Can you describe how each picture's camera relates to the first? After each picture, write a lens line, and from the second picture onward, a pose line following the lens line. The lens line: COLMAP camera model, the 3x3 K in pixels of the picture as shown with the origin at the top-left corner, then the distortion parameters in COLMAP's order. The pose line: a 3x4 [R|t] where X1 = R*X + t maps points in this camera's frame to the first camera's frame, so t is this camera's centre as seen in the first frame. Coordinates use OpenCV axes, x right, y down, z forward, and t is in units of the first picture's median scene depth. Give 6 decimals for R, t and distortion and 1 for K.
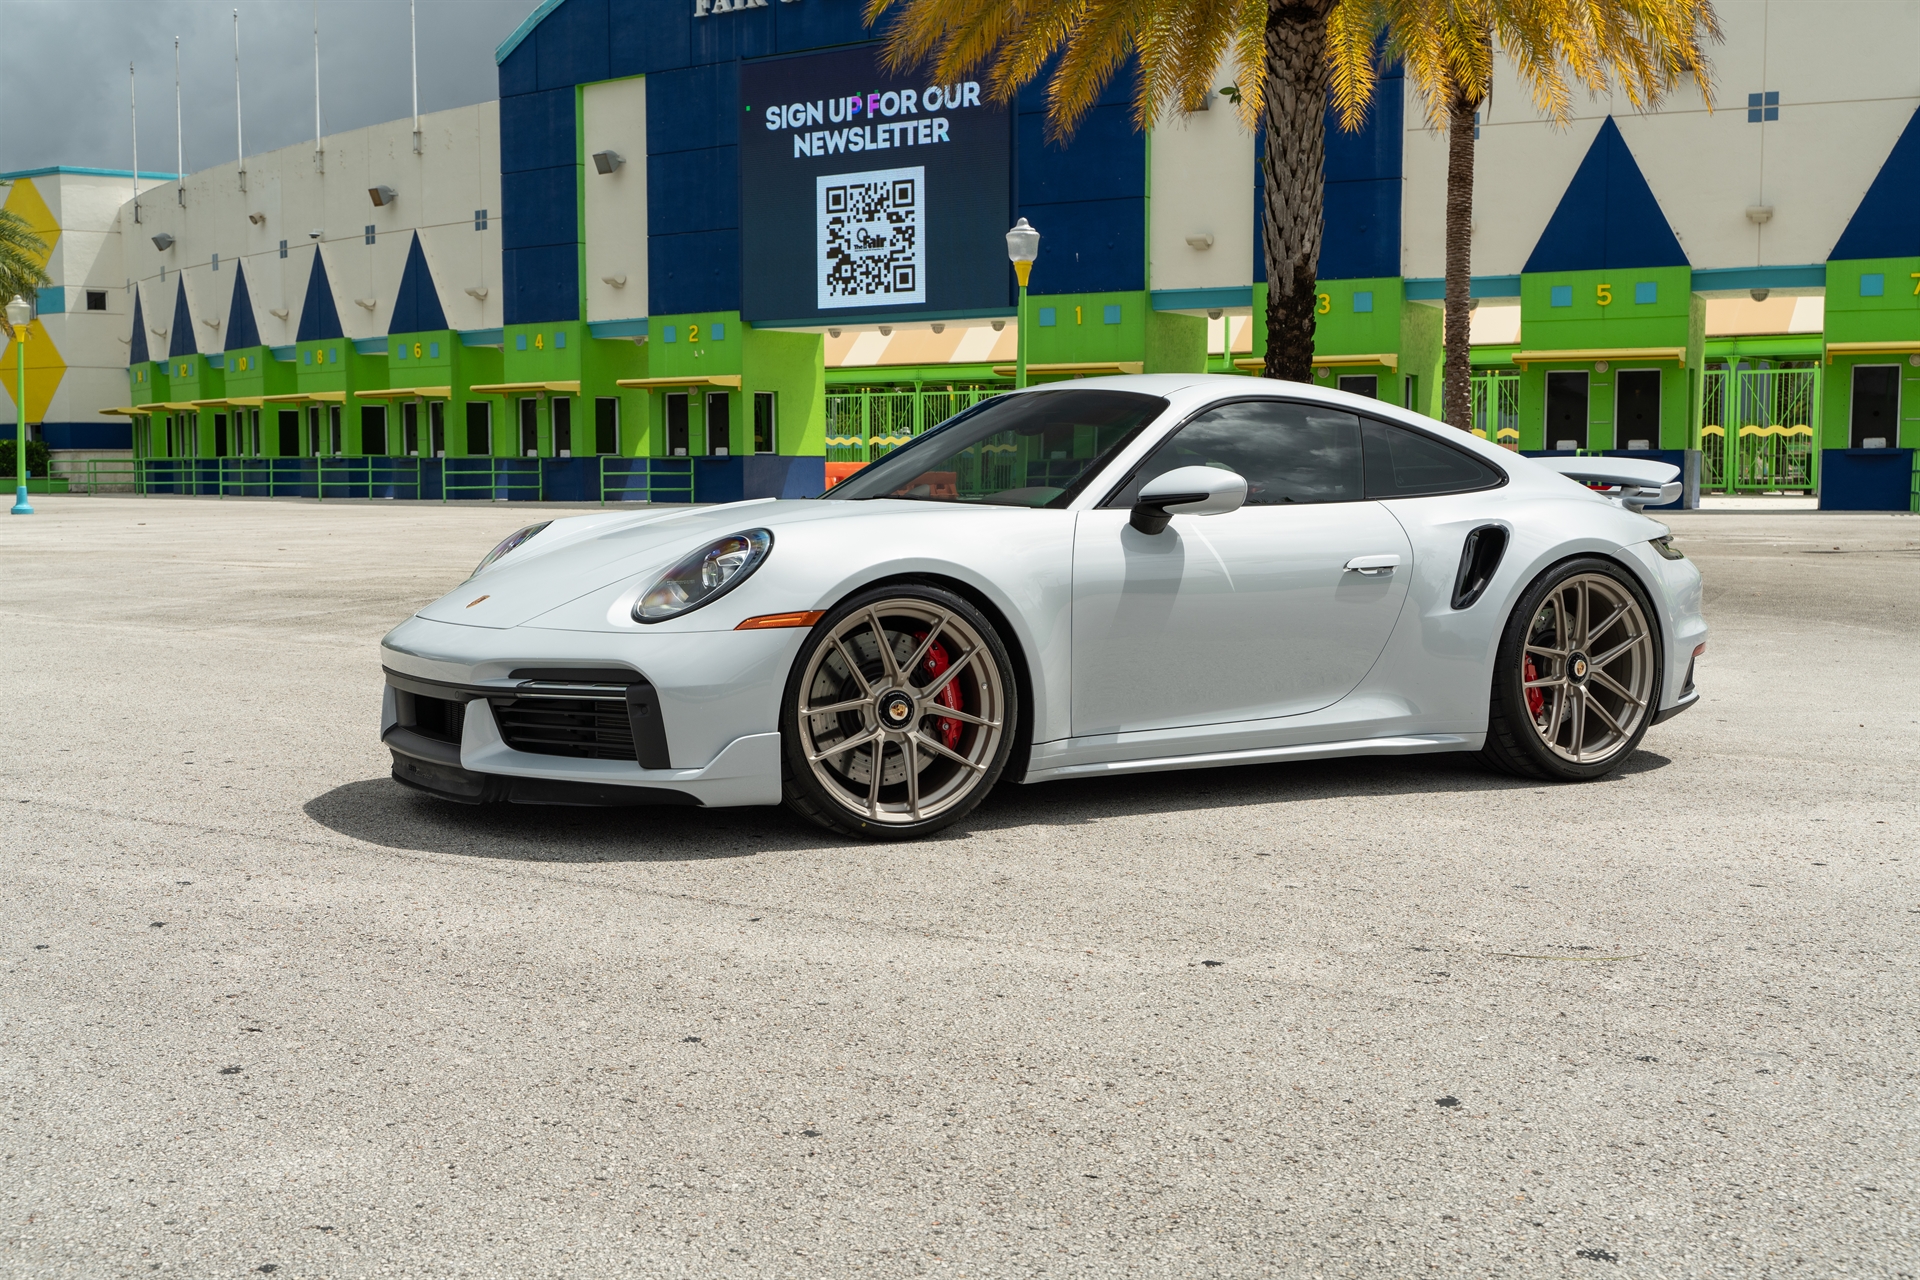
lens RADIAL K [[2178.7, 0, 960.0], [0, 2178.7, 640.0], [0, 0, 1]] dist [-0.008077, -0.019357]
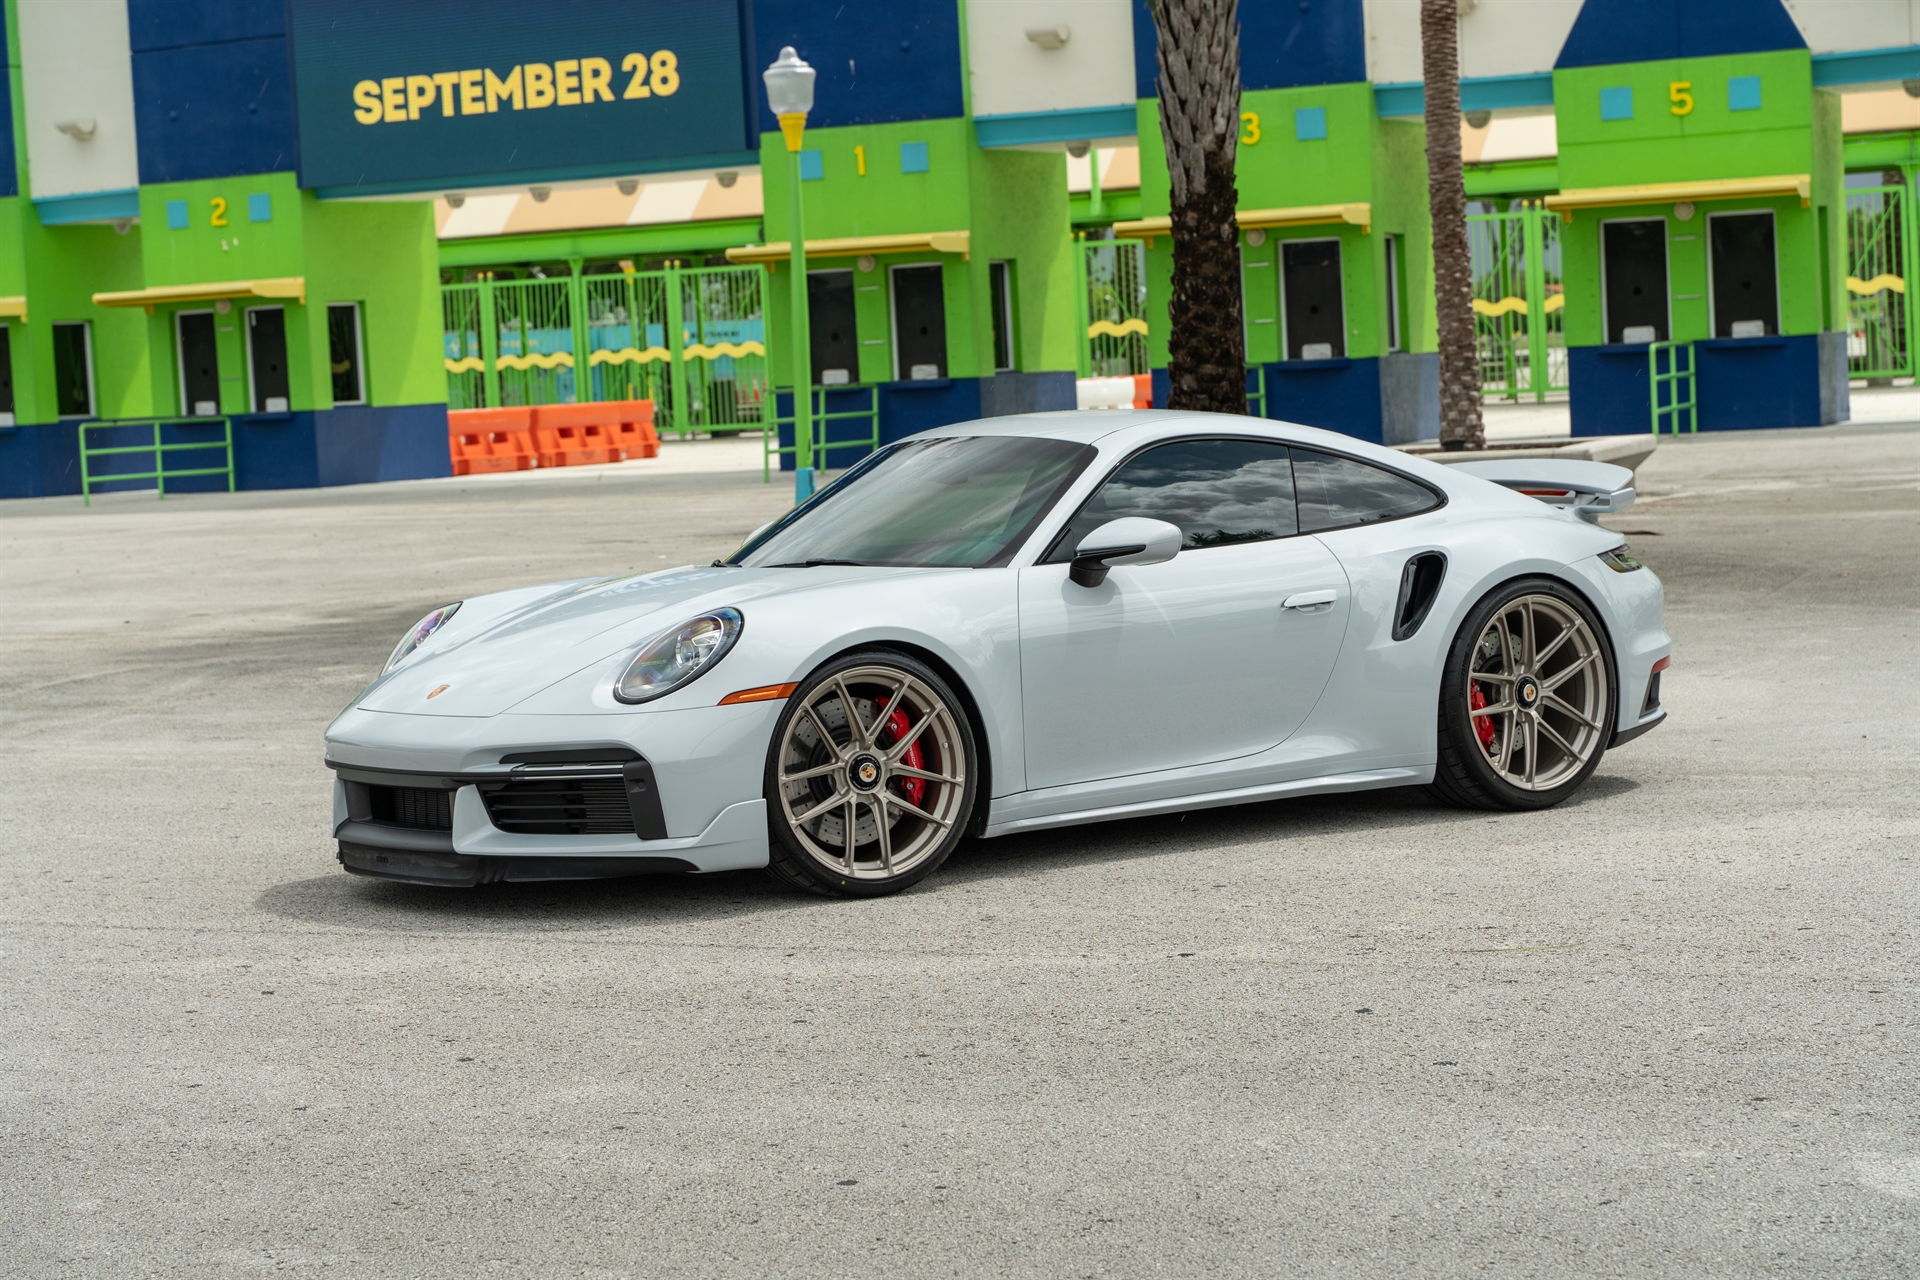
lens RADIAL K [[4057.2, 0, 960.0], [0, 4057.2, 640.0], [0, 0, 1]] dist [-0.031876, 0.112377]
pose [[0.994733, -0.057209, 0.085047, -0.124891], [0.058075, 0.998282, -0.007732, -0.011761], [-0.084459, 0.012631, 0.996347, -0.812073]]
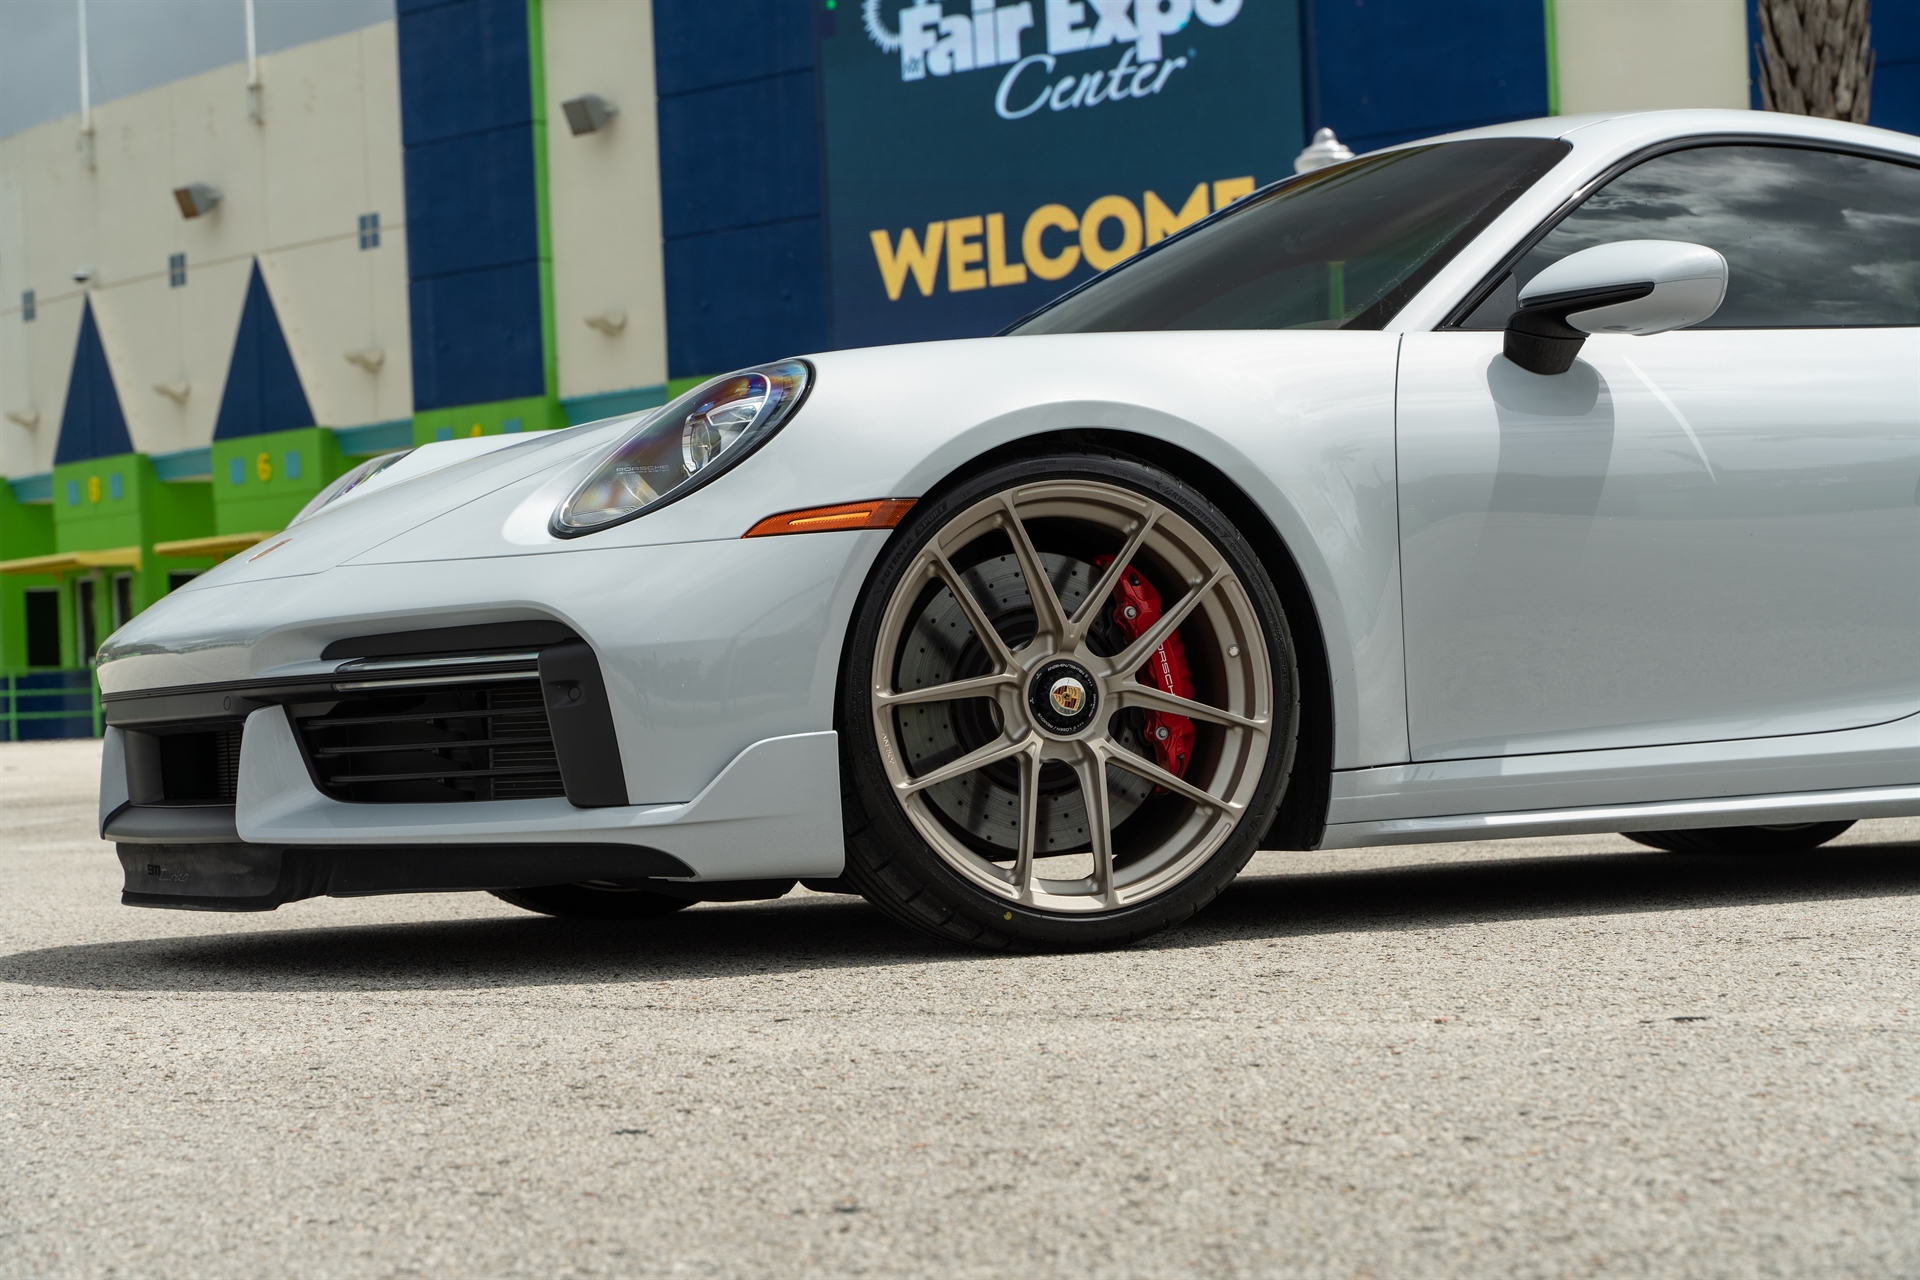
lens RADIAL K [[3935.1, 0, 960.0], [0, 3935.1, 640.0], [0, 0, 1]] dist [-0.001194, -0.191346]
pose [[0.996361, -0.044614, -0.072628, 0.012588], [0.037743, 0.994916, -0.093369, 0.089498], [0.076424, 0.090288, 0.992979, 0.059076]]
